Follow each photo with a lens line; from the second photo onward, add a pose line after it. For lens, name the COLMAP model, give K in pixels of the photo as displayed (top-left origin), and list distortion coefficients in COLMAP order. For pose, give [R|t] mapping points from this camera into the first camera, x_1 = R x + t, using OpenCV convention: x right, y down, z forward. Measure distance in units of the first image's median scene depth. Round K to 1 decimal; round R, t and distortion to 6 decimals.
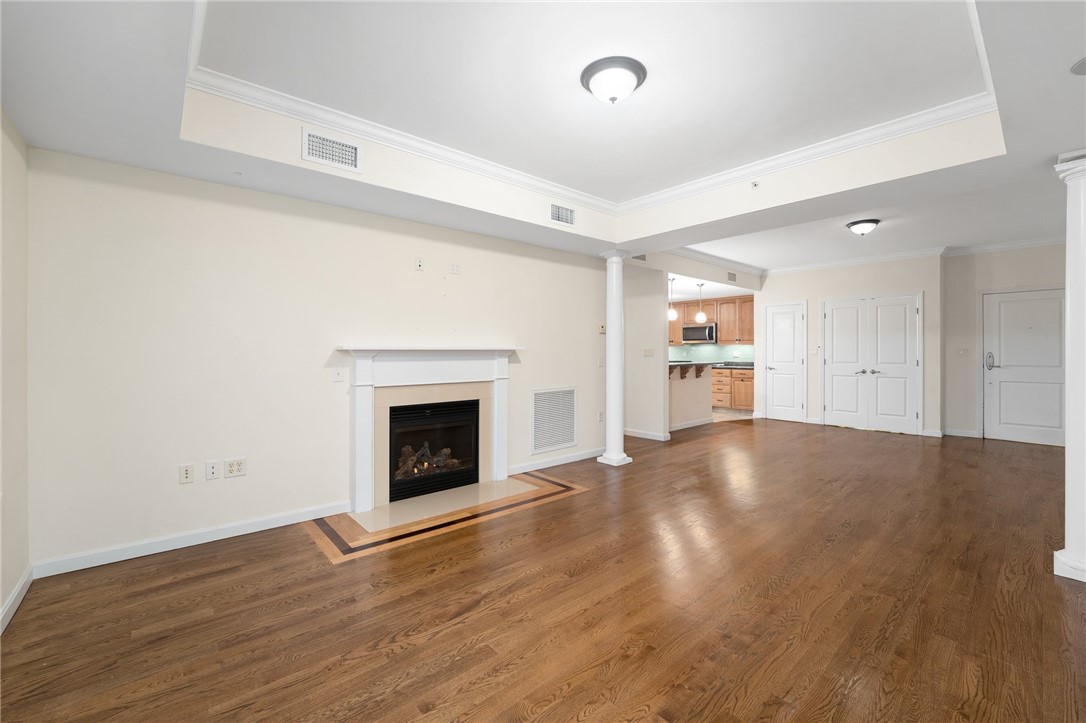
lens RADIAL K [[448.5, 0, 547.7], [0, 448.5, 352.0], [0, 0, 1]] dist [-0.001057, -0.007262]
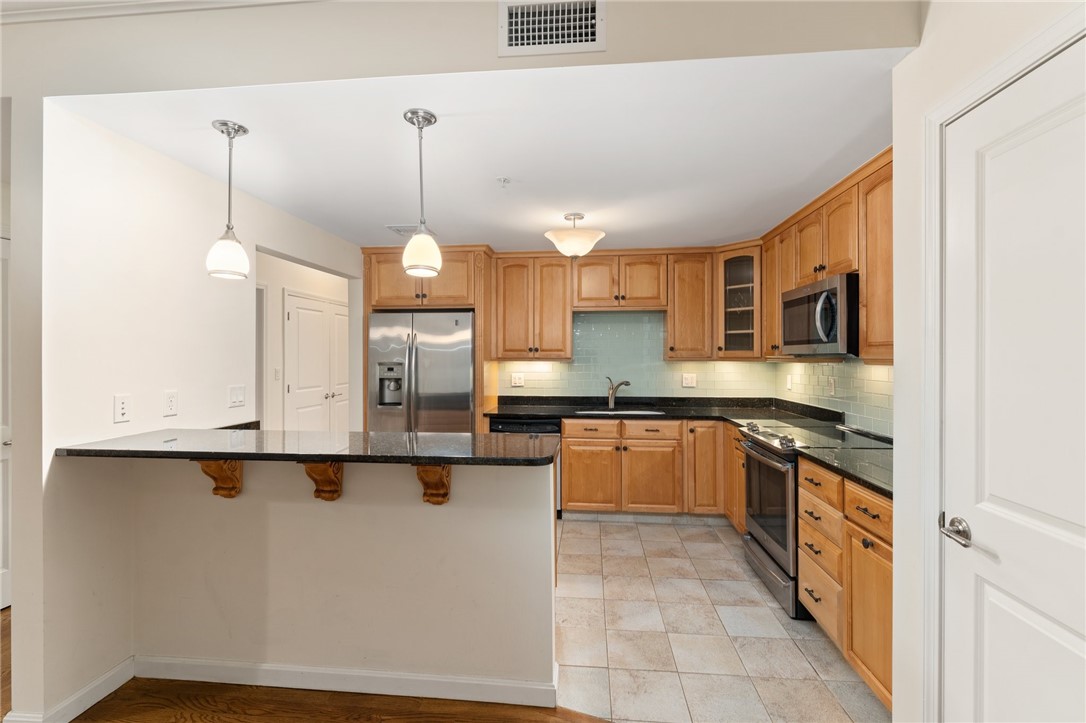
lens RADIAL K [[474.9, 0, 544.9], [0, 474.9, 354.7], [0, 0, 1]] dist [-0.001439, 0.000053]
pose [[0.682474, 0.000677, -0.730910, 0.557074], [-0.002995, 0.999994, -0.001870, -0.022830], [0.730904, 0.003465, 0.682471, 0.855343]]
